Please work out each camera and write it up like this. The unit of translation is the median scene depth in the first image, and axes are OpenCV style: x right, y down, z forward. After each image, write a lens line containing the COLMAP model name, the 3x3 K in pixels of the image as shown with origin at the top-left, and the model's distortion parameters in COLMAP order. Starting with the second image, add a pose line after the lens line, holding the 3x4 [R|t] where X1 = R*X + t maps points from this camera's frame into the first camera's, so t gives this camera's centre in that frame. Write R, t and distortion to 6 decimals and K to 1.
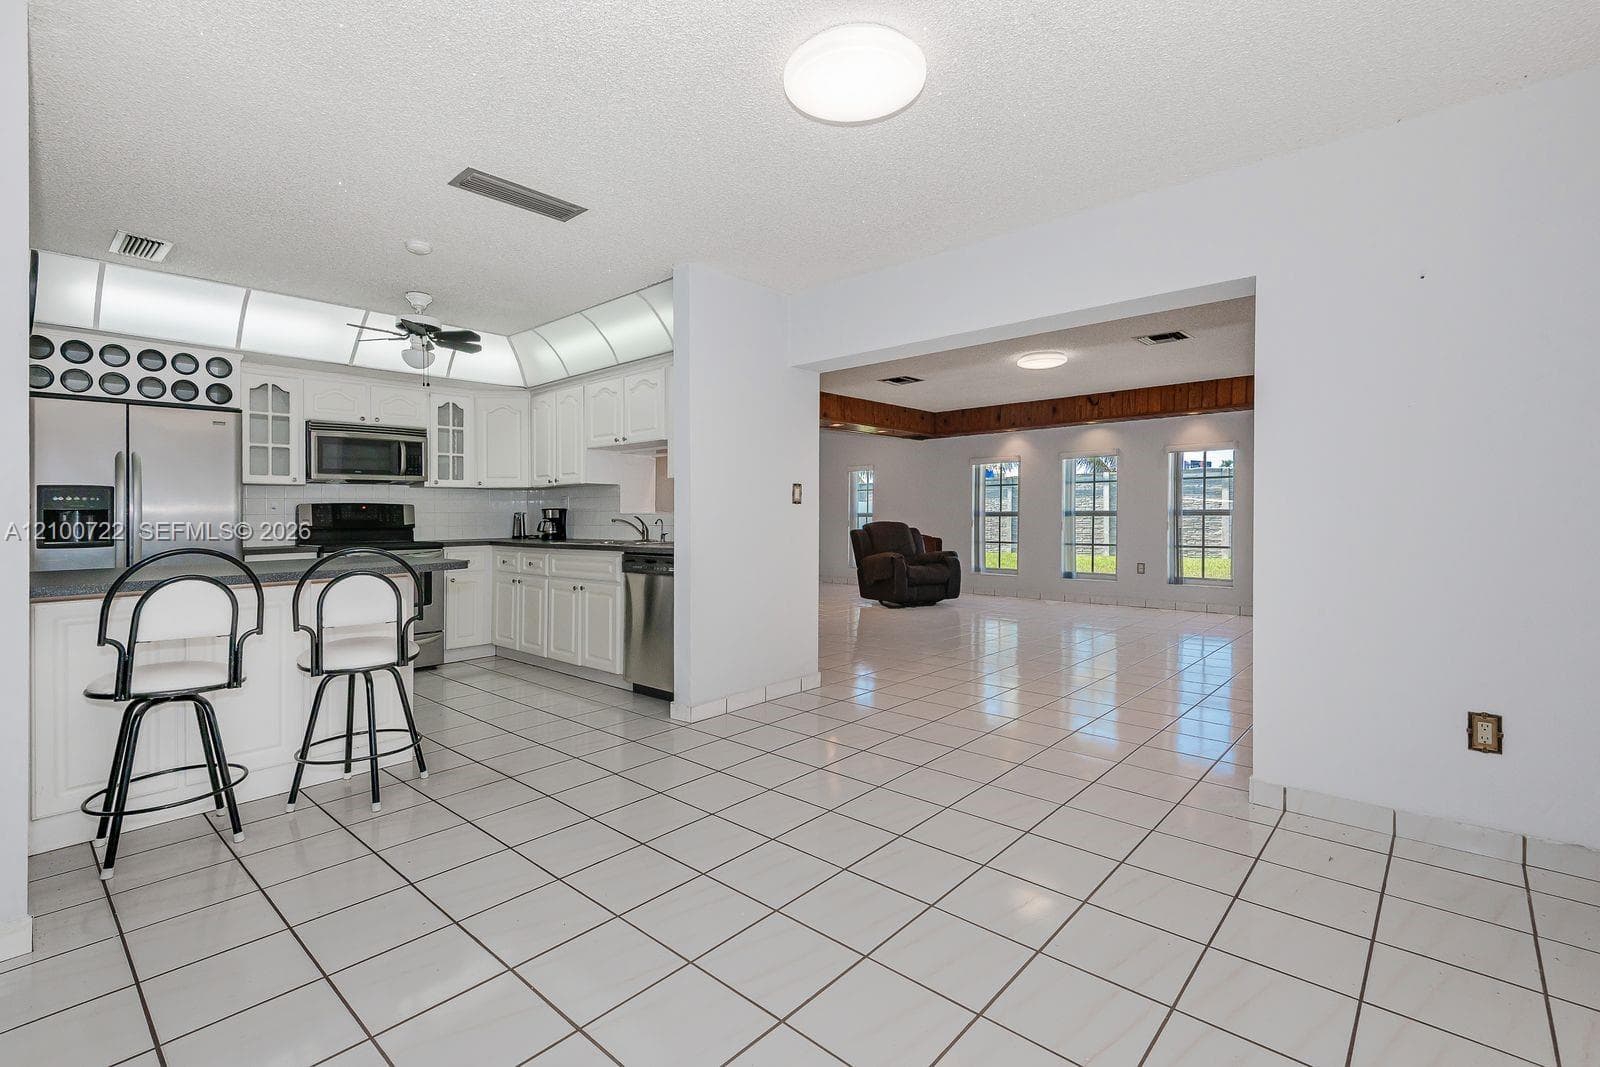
lens RADIAL K [[719.5, 0, 792.0], [0, 719.5, 506.9], [0, 0, 1]] dist [0.030704, -0.008054]
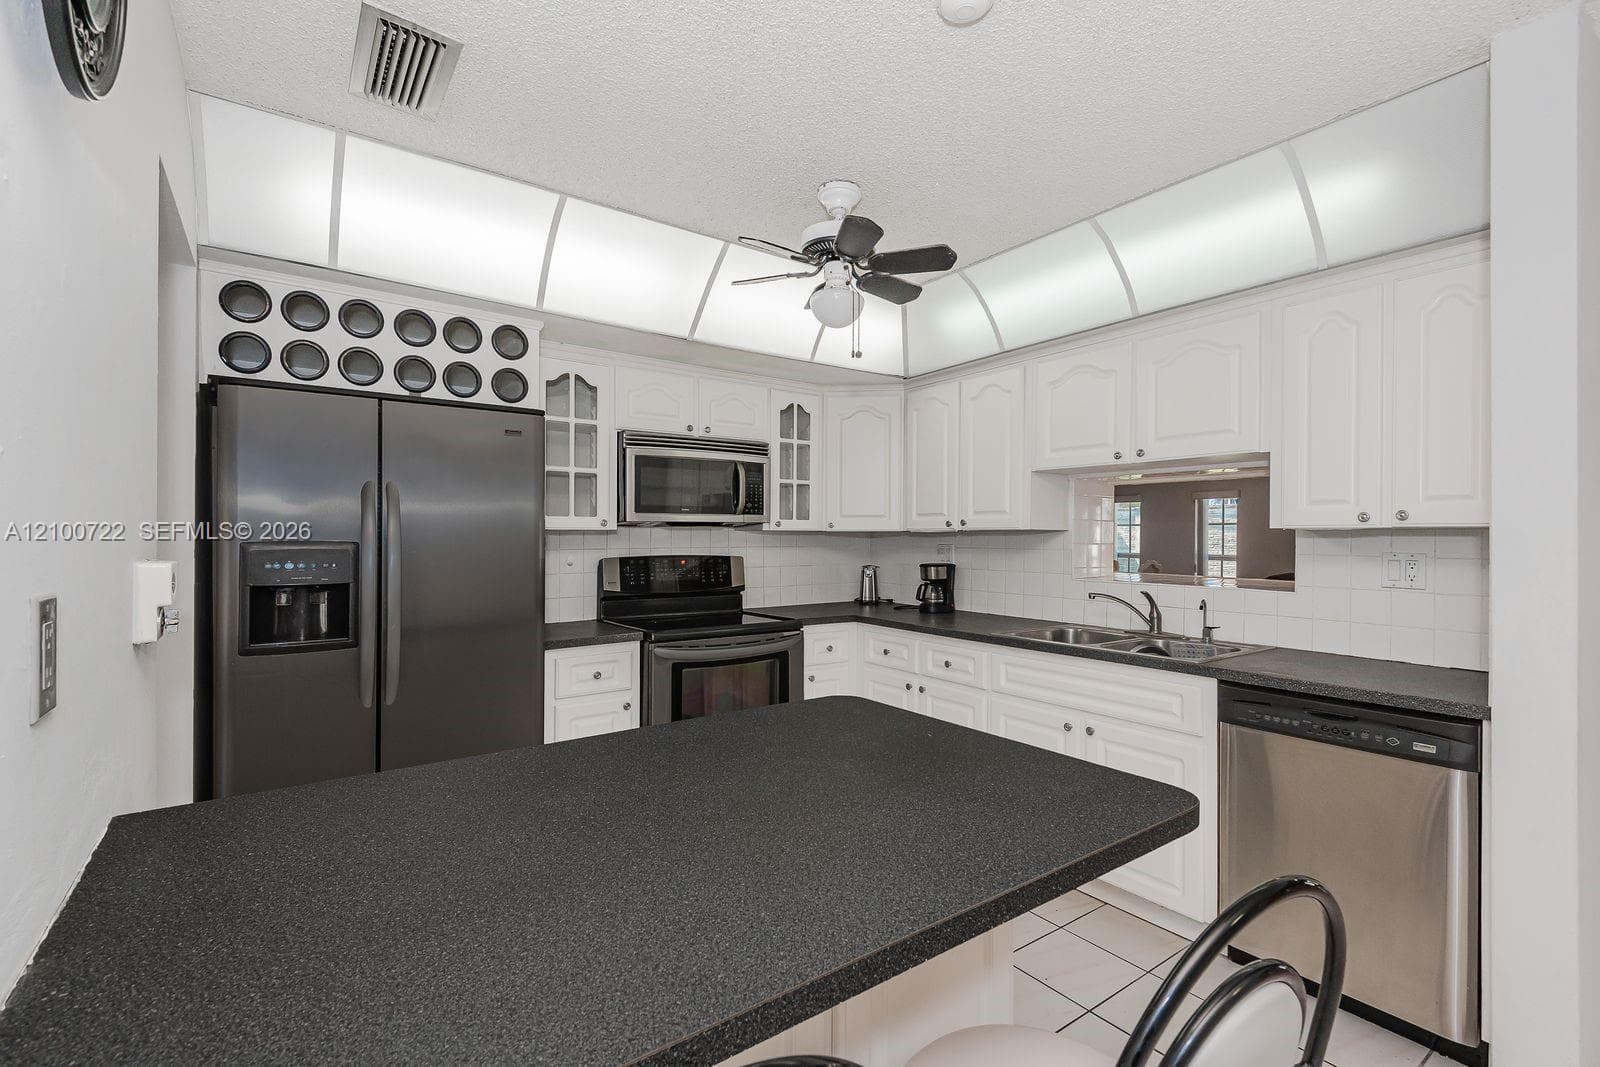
lens RADIAL K [[719.5, 0, 820.4], [0, 719.5, 531.5], [0, 0, 1]] dist [0.030704, -0.008054]
pose [[0.979415, 0.010666, -0.201575, -0.354877], [-0.010373, 0.999943, 0.002513, -0.032547], [0.201590, -0.000371, 0.979470, 0.402347]]
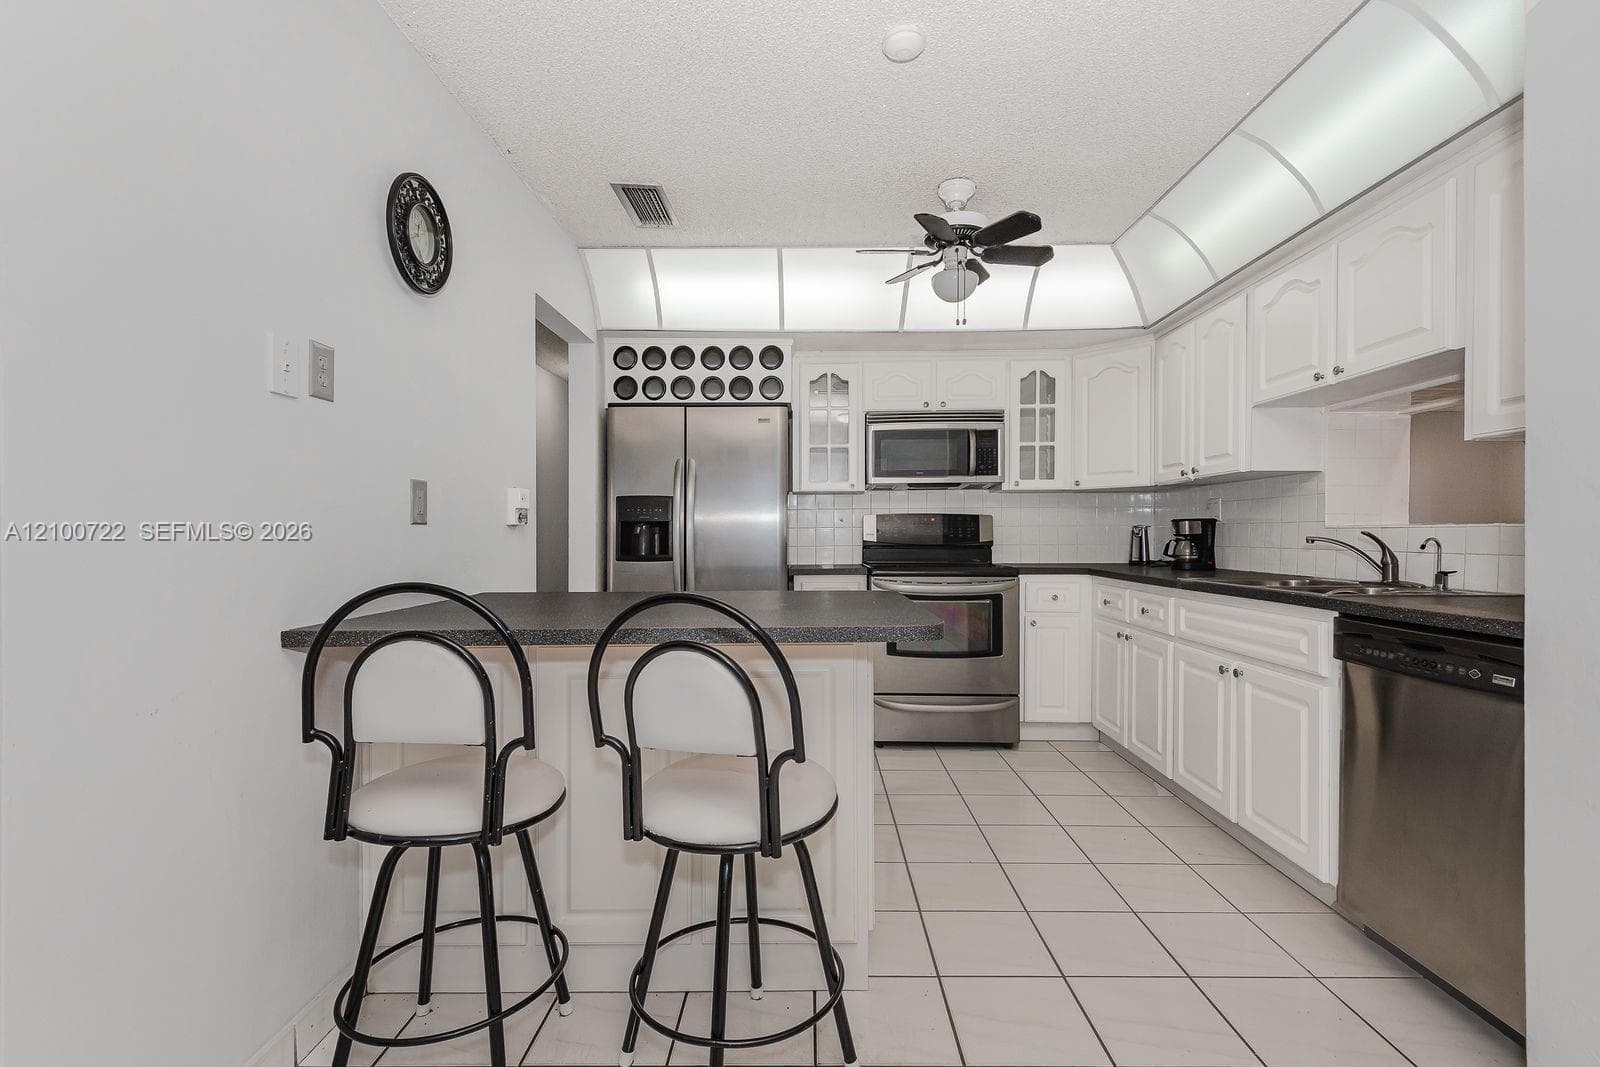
lens RADIAL K [[719.5, 0, 810.3], [0, 719.5, 534.1], [0, 0, 1]] dist [0.030704, -0.008054]
pose [[0.666054, 0.005771, -0.745881, -0.102014], [0.005473, 0.999905, 0.012624, 0.006620], [0.745883, -0.012490, 0.665959, 0.406767]]
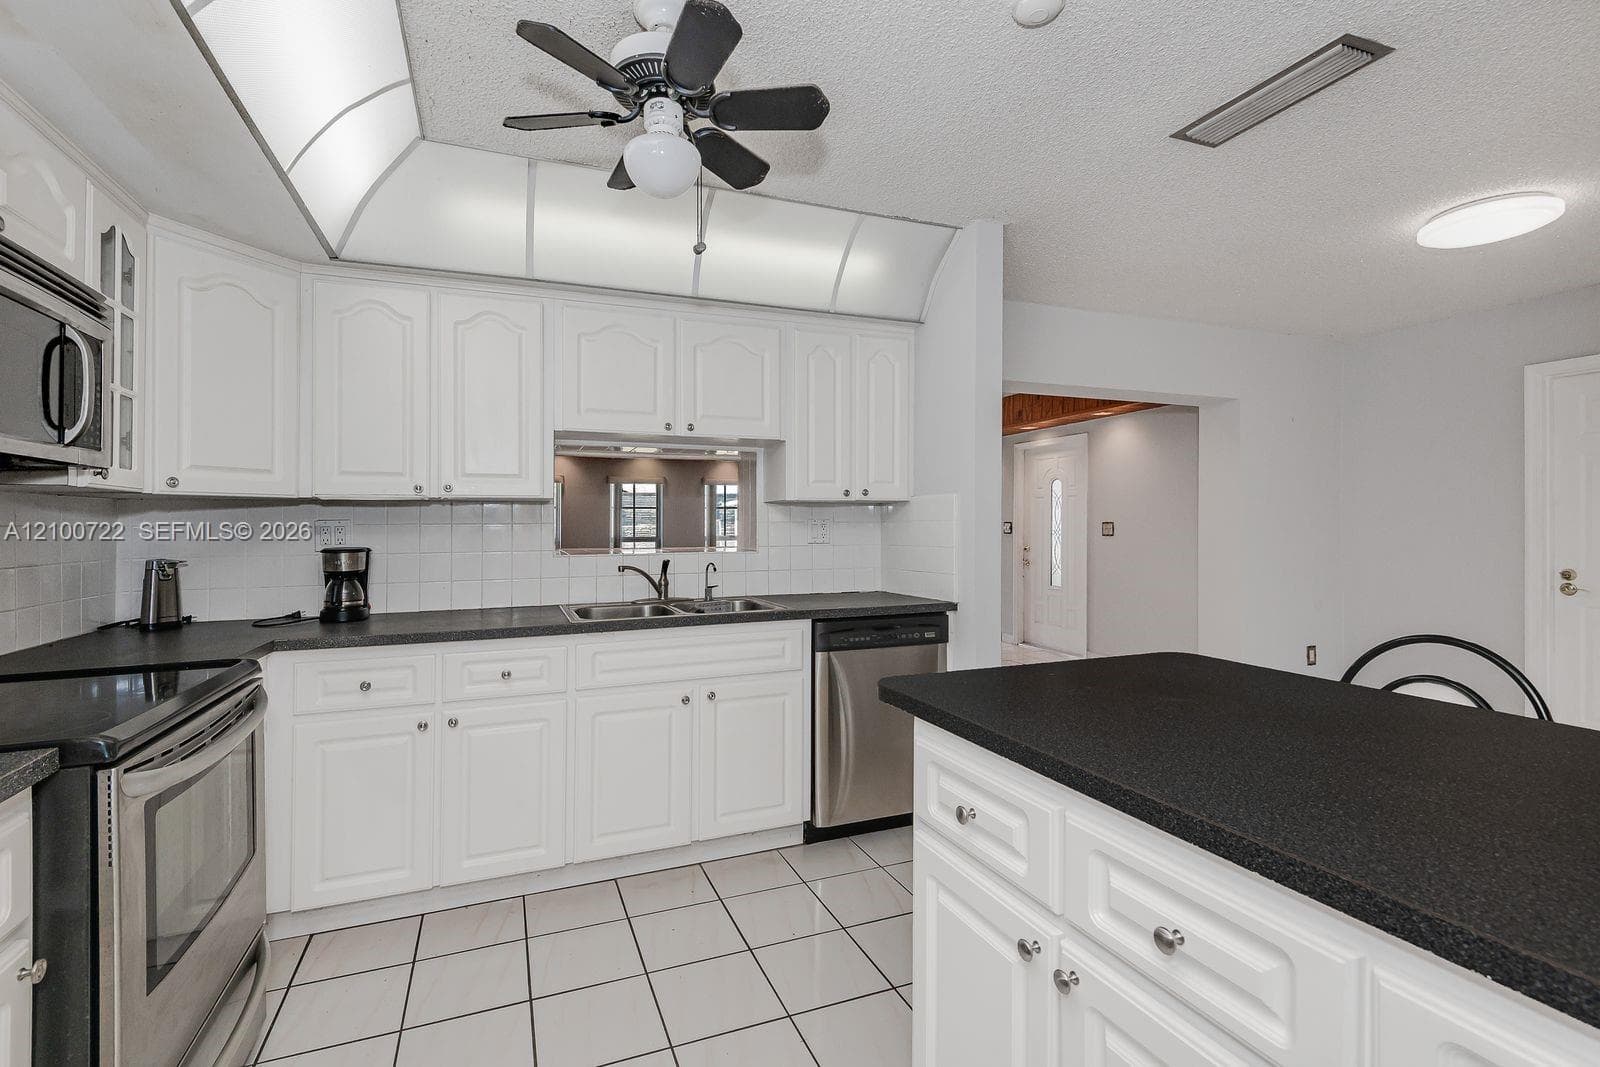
lens RADIAL K [[719.5, 0, 768.9], [0, 719.5, 524.4], [0, 0, 1]] dist [0.030704, -0.008054]
pose [[0.459539, 0.005487, 0.888140, -0.704912], [-0.003171, 0.999985, -0.004537, -0.013296], [-0.888152, -0.000731, 0.459550, 0.665240]]
